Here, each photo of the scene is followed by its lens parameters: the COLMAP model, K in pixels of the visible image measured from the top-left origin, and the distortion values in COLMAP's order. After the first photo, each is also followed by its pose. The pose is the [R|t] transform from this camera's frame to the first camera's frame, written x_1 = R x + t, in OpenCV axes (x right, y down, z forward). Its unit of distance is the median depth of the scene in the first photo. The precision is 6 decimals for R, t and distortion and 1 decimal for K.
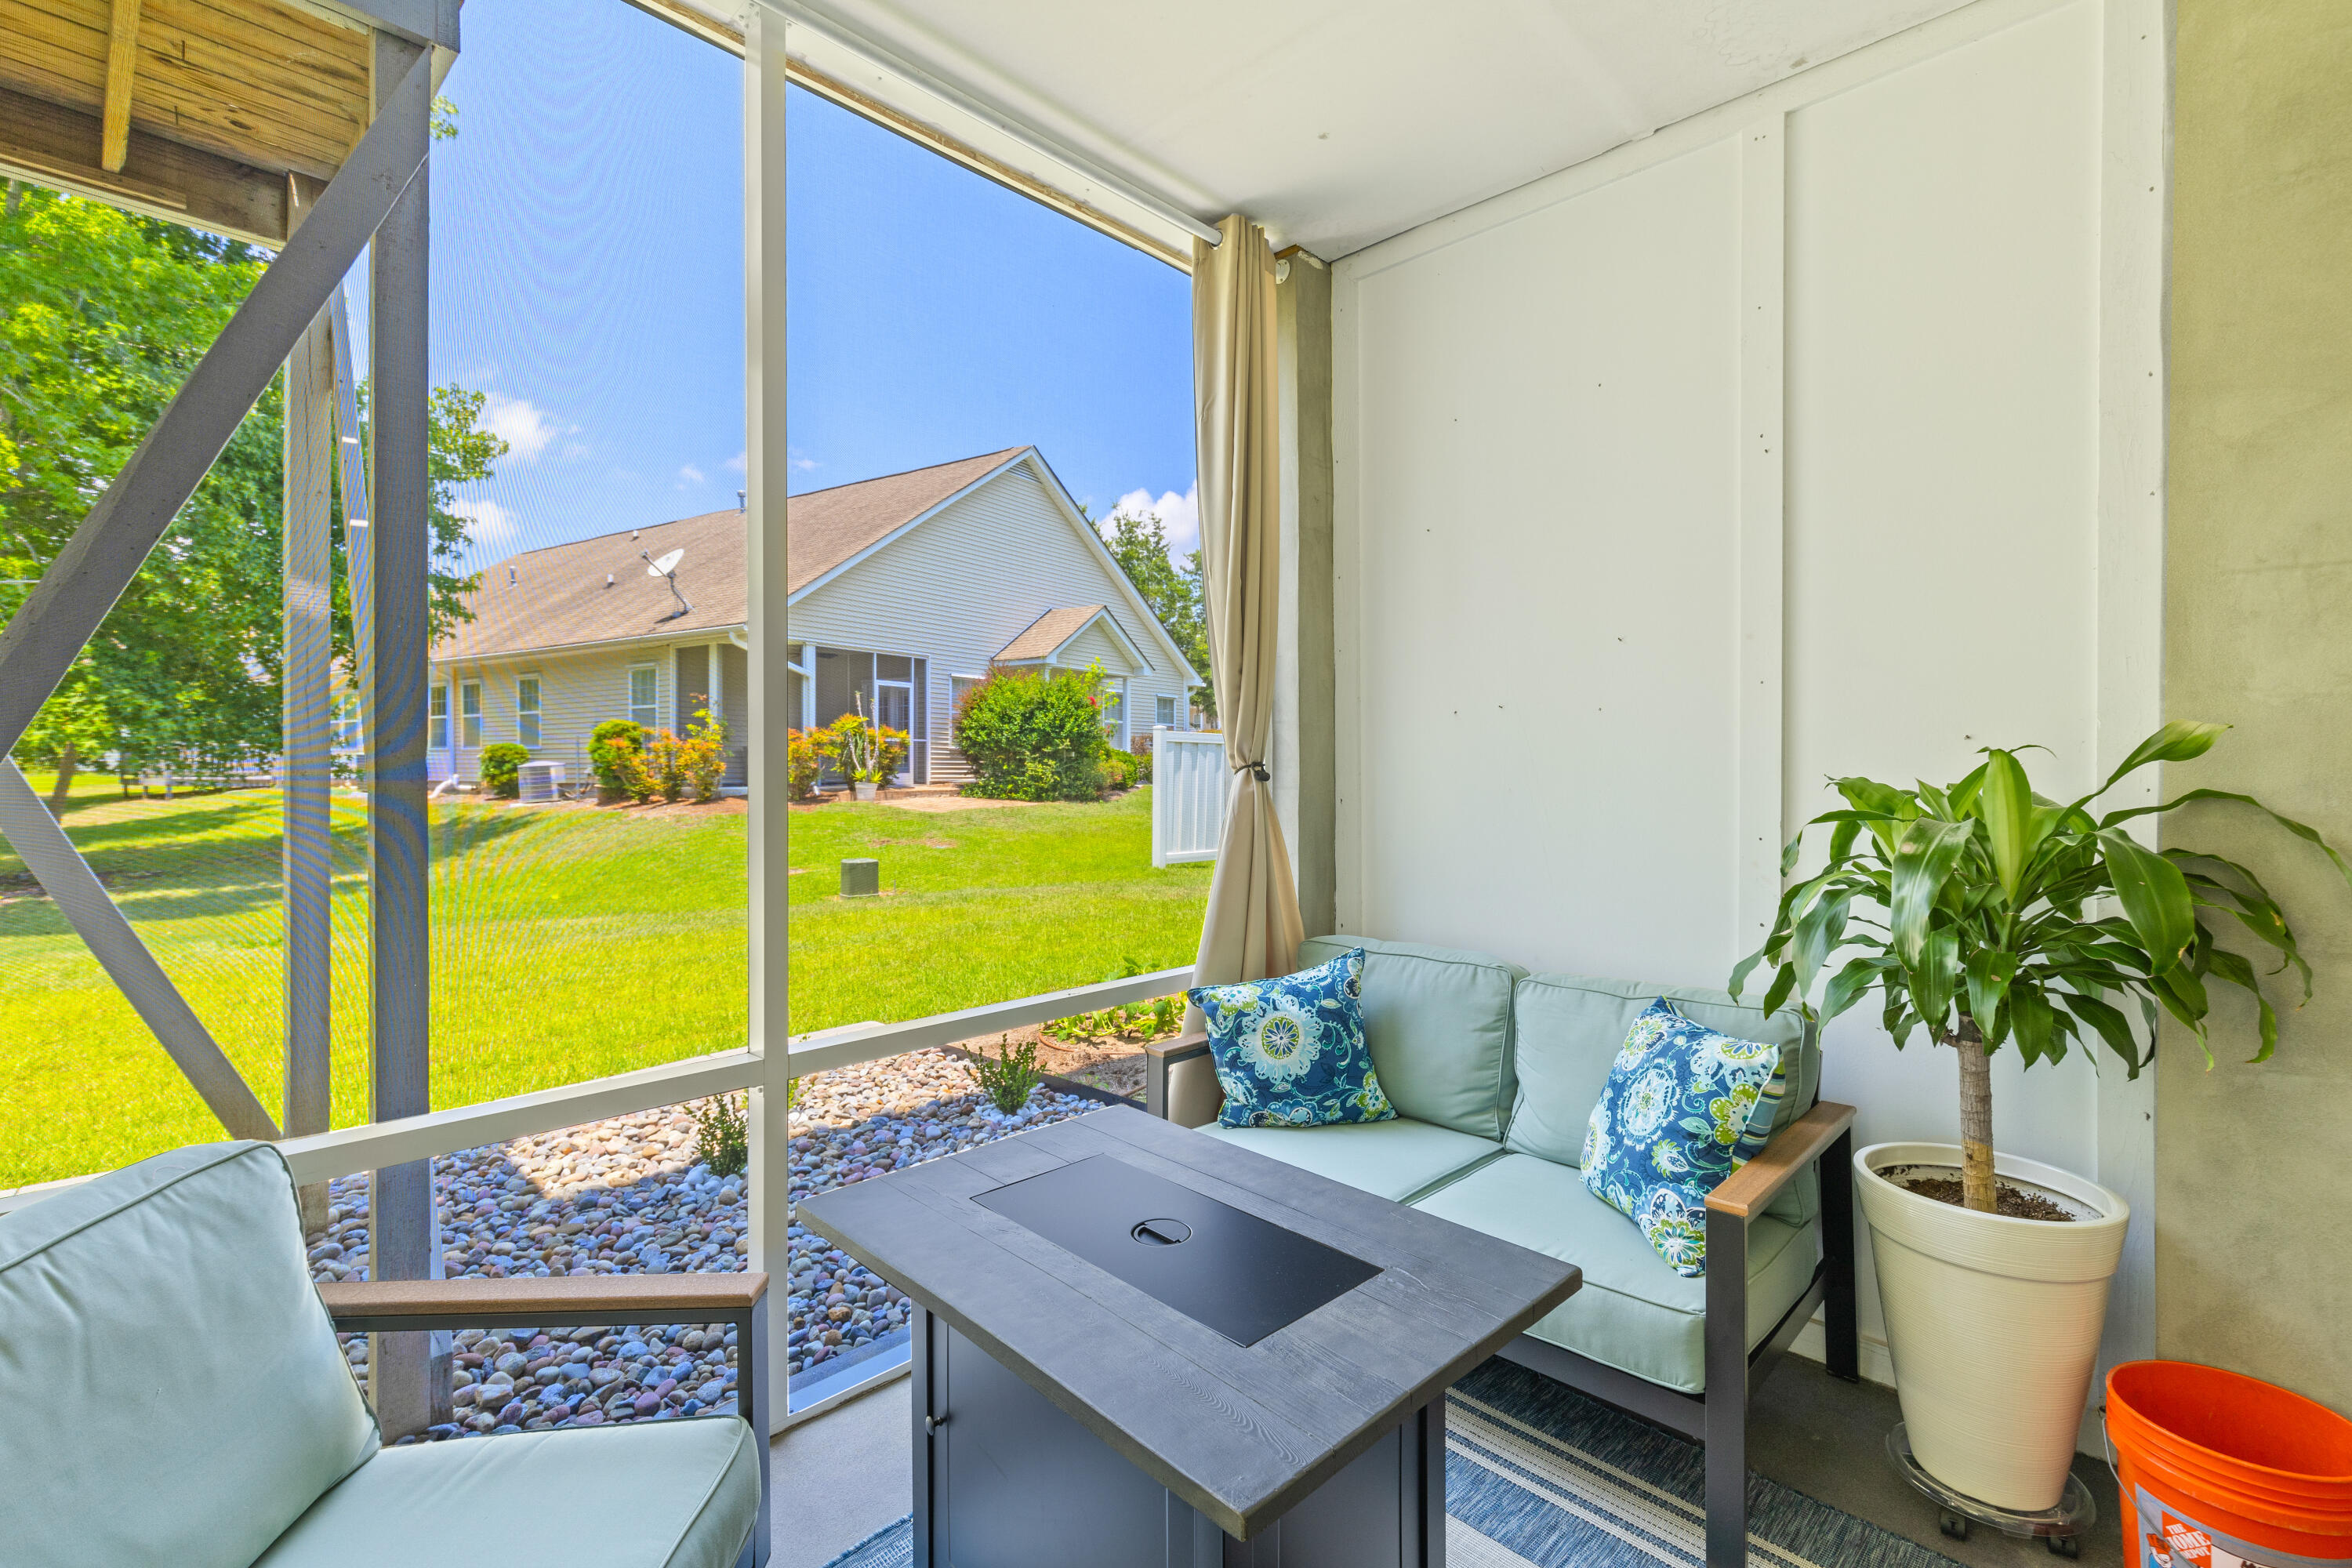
lens RADIAL K [[1069.4, 0, 1169.2], [0, 1069.4, 774.3], [0, 0, 1]] dist [0.008745, -0.002016]
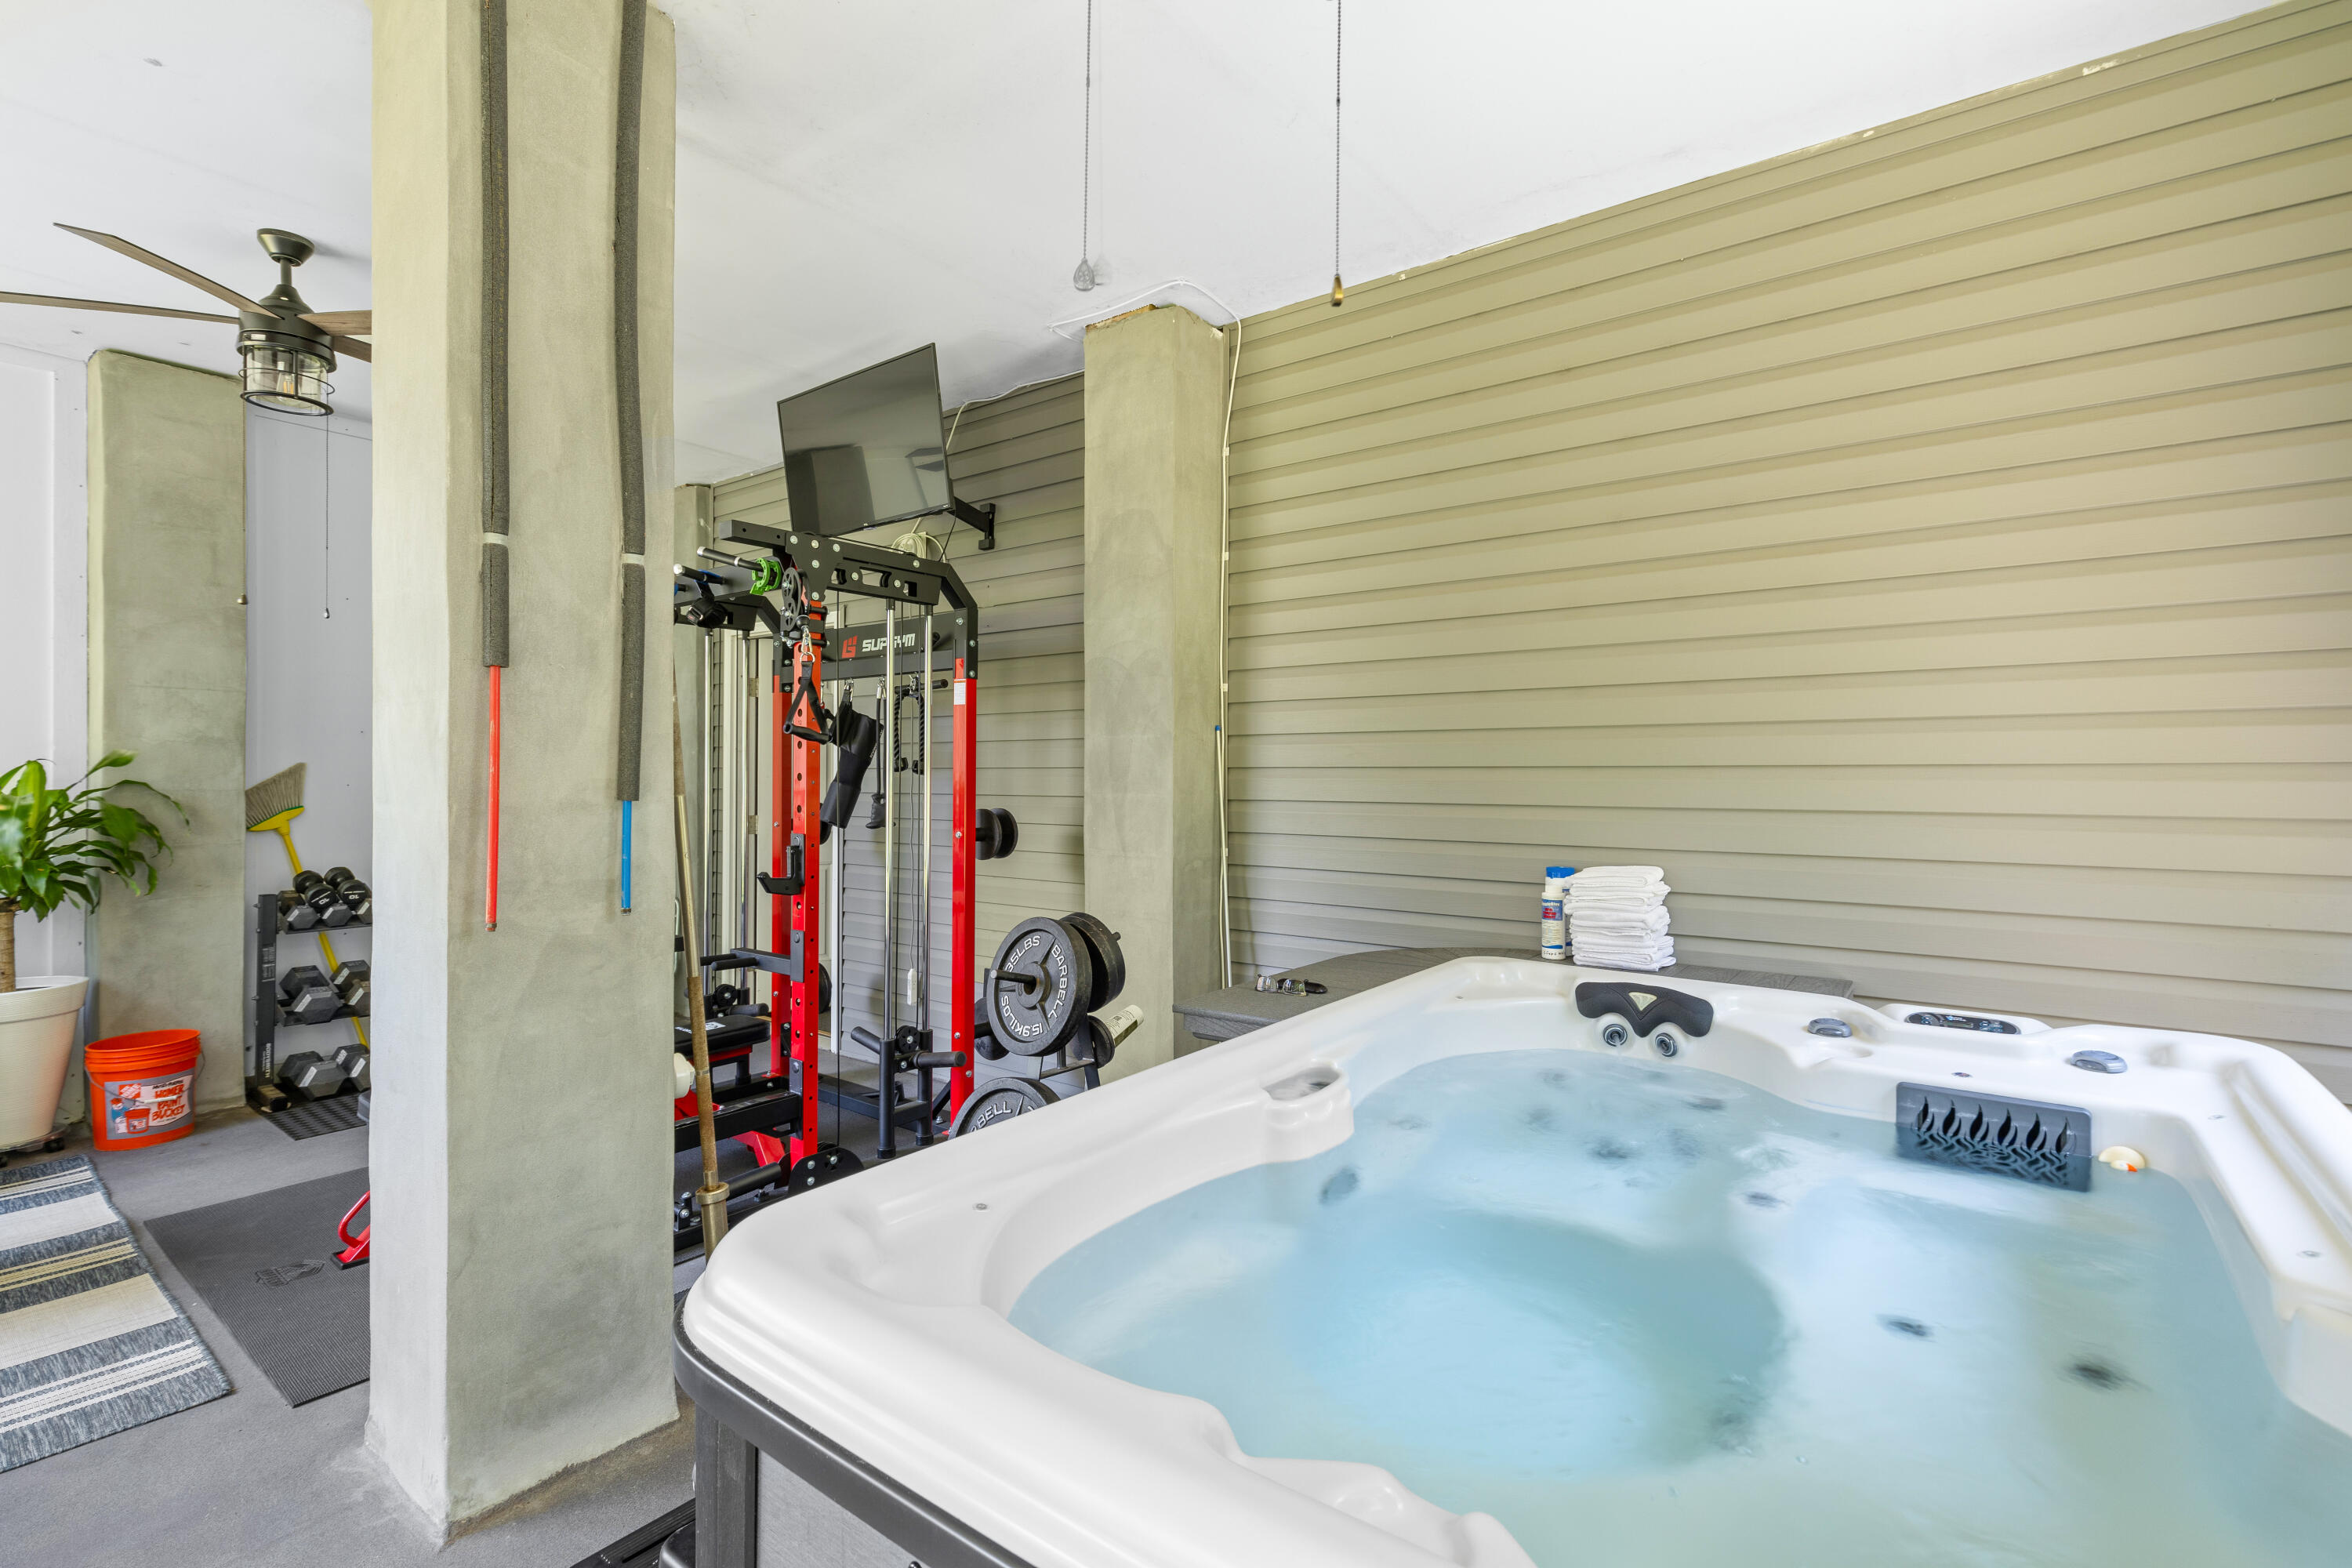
lens RADIAL K [[1069.4, 0, 1169.2], [0, 1069.4, 778.8], [0, 0, 1]] dist [0.008745, -0.002016]
pose [[-0.121748, 0.001476, 0.992560, -0.451532], [0.003249, 0.999994, -0.001088, 0.006087], [-0.992556, 0.003092, -0.121752, -0.263578]]
